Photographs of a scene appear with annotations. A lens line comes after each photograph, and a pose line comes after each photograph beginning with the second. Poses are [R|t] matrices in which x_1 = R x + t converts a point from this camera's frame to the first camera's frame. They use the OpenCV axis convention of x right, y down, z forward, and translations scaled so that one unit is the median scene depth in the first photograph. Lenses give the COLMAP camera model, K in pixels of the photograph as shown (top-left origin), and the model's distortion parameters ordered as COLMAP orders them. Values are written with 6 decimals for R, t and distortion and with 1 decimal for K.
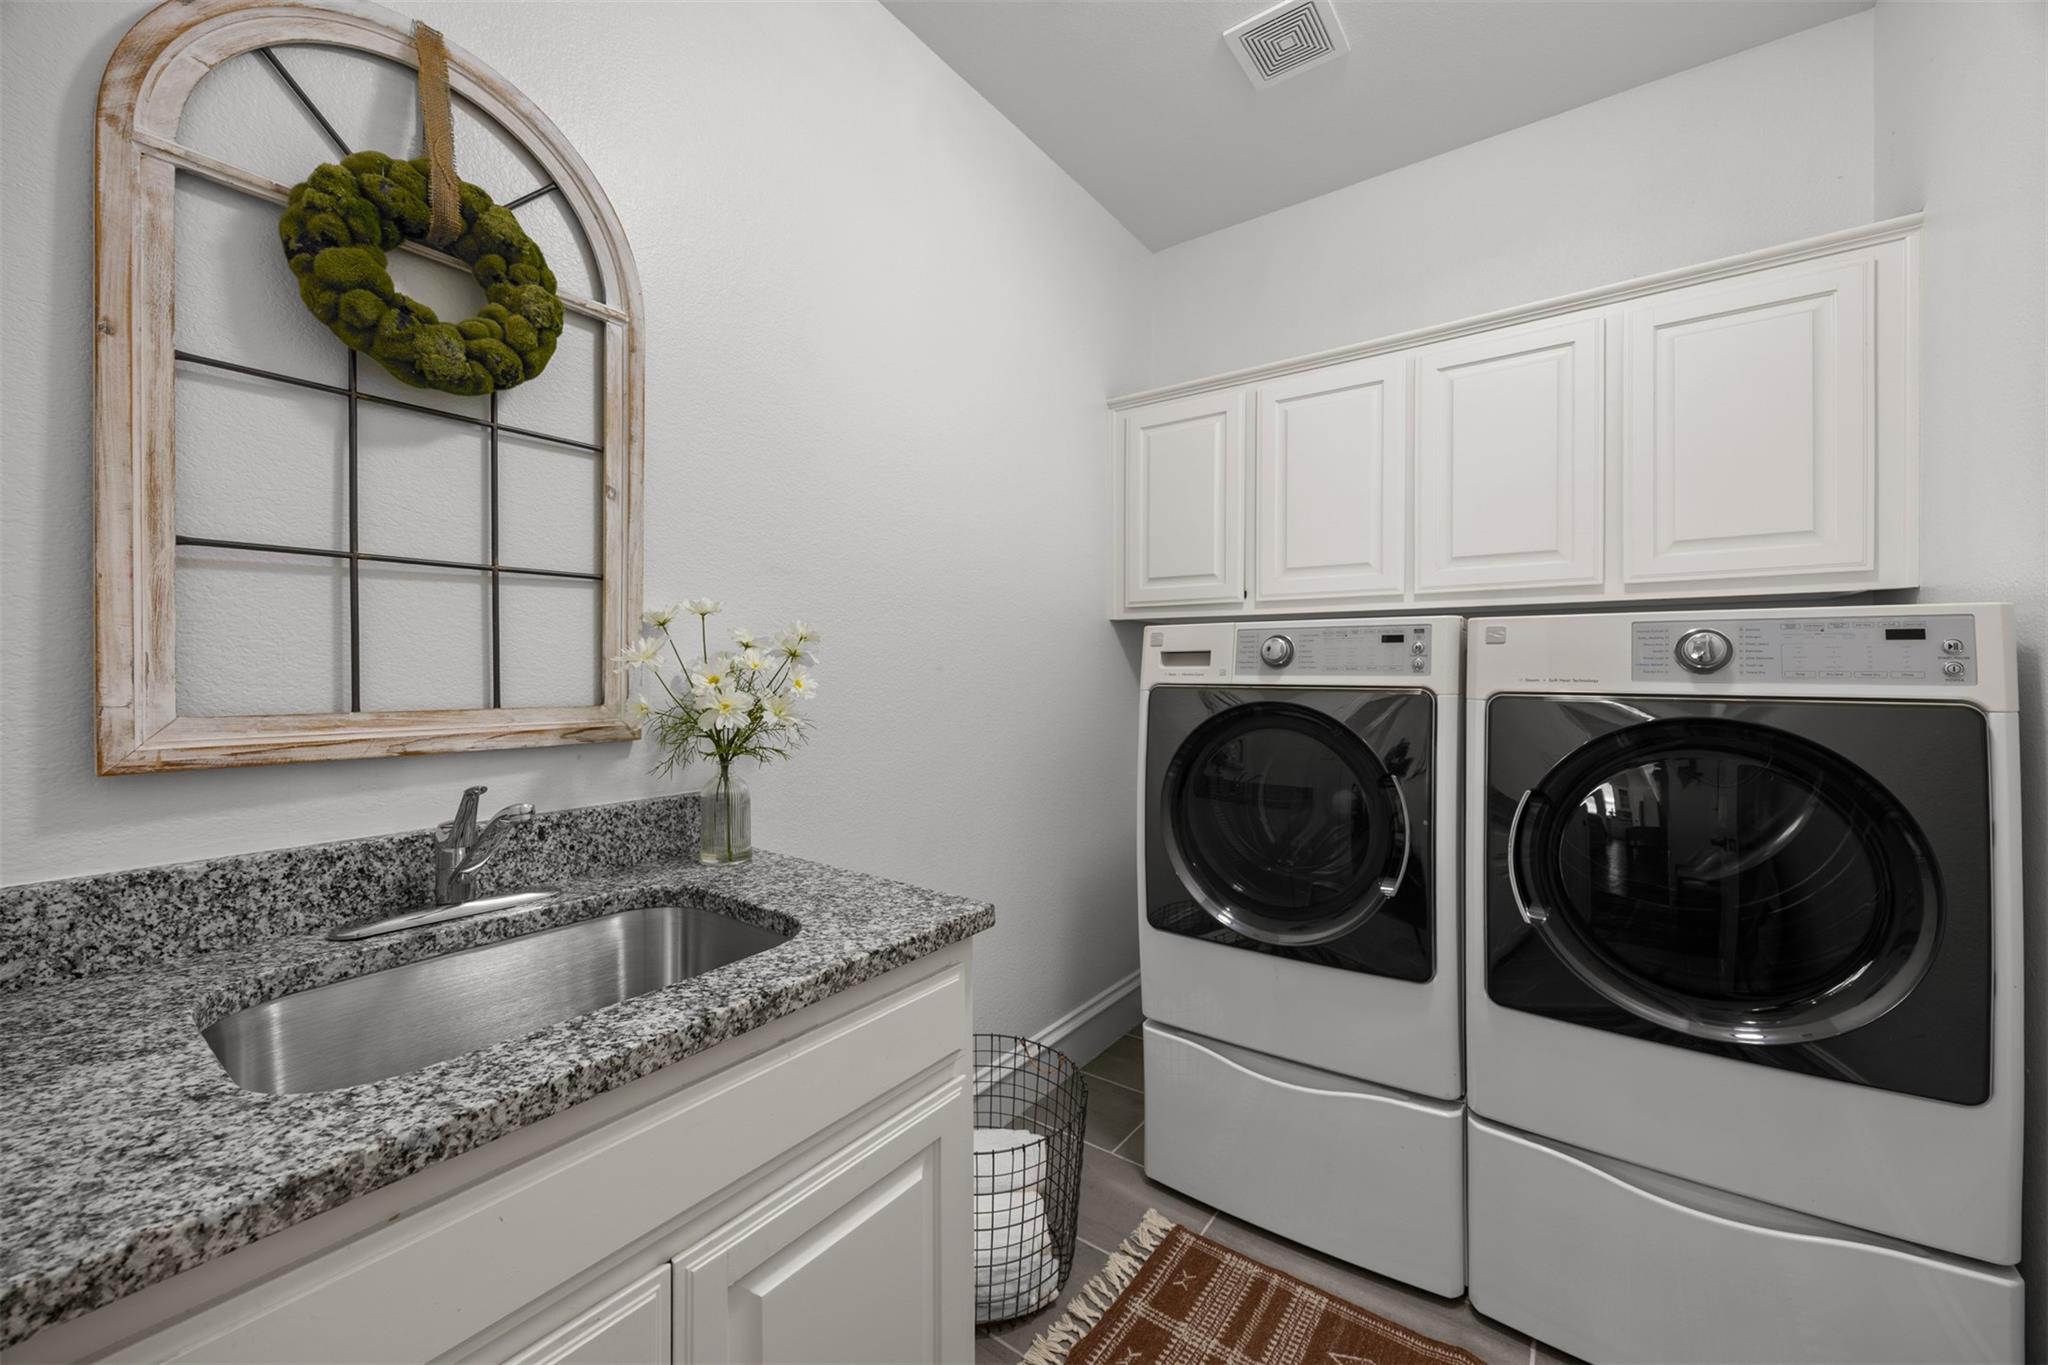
lens RADIAL K [[831.5, 0, 1022.3], [0, 831.5, 672.6], [0, 0, 1]] dist [0.013764, -0.000185]
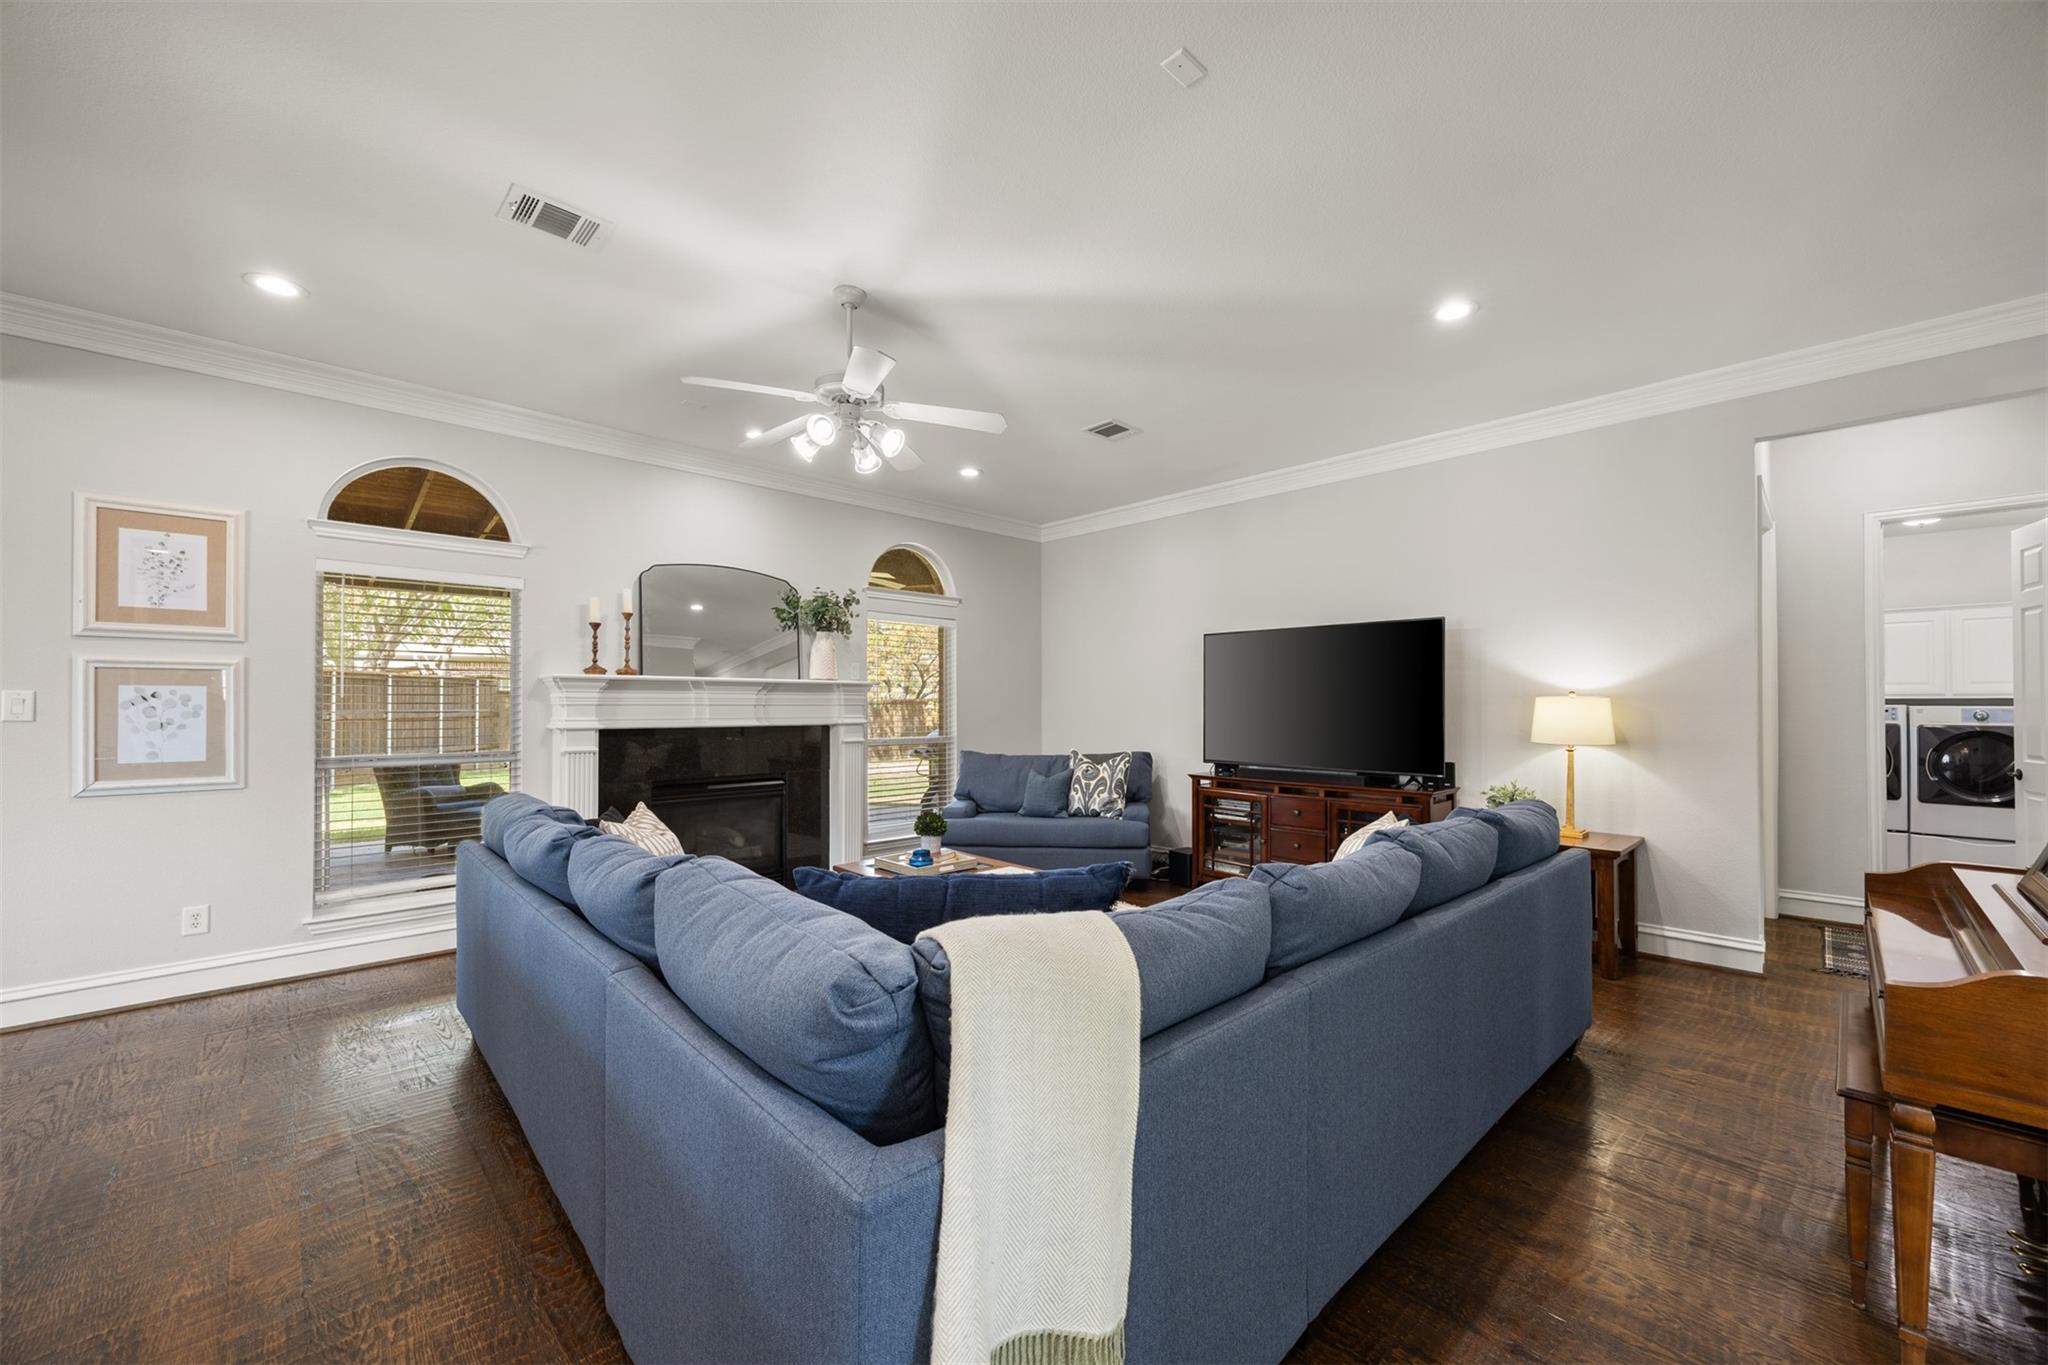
lens RADIAL K [[777.5, 0, 1024.6], [0, 777.5, 696.1], [0, 0, 1]] dist [0.001228, -0.000434]
pose [[0.981816, -0.002206, -0.189822, -2.959032], [-0.001729, 0.999787, -0.020561, -0.032832], [0.189827, 0.020516, 0.981603, -3.506319]]
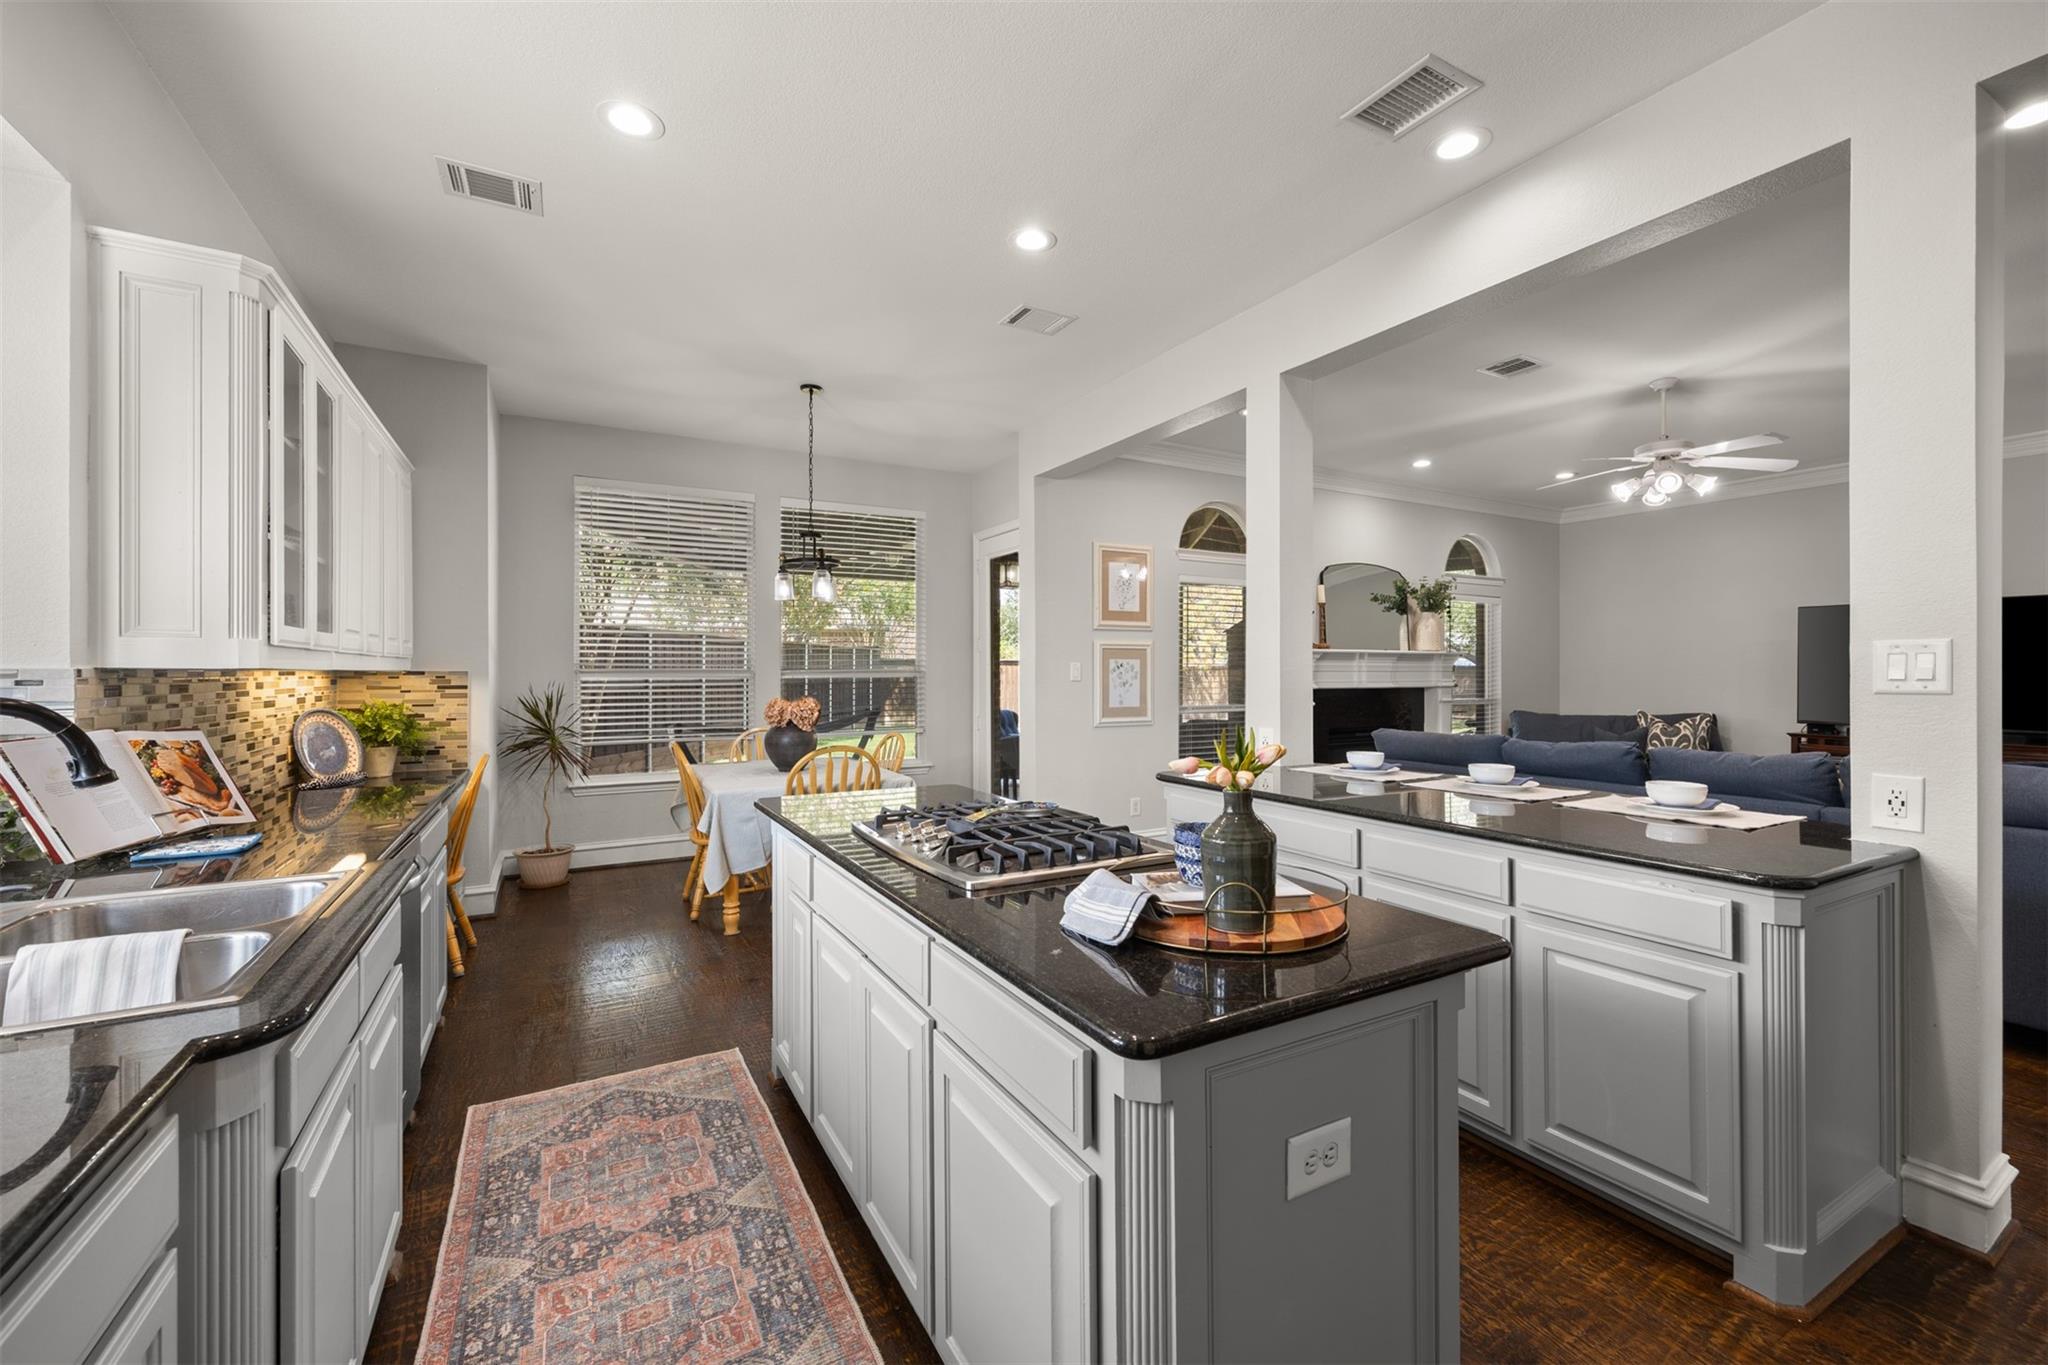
lens RADIAL K [[831.5, 0, 1022.3], [0, 831.5, 672.6], [0, 0, 1]] dist [0.013764, -0.000185]
pose [[0.905479, 0.000252, -0.424391, -5.710541], [-0.003570, 0.999969, -0.007023, -0.002889], [0.424376, 0.007875, 0.905452, -6.734137]]
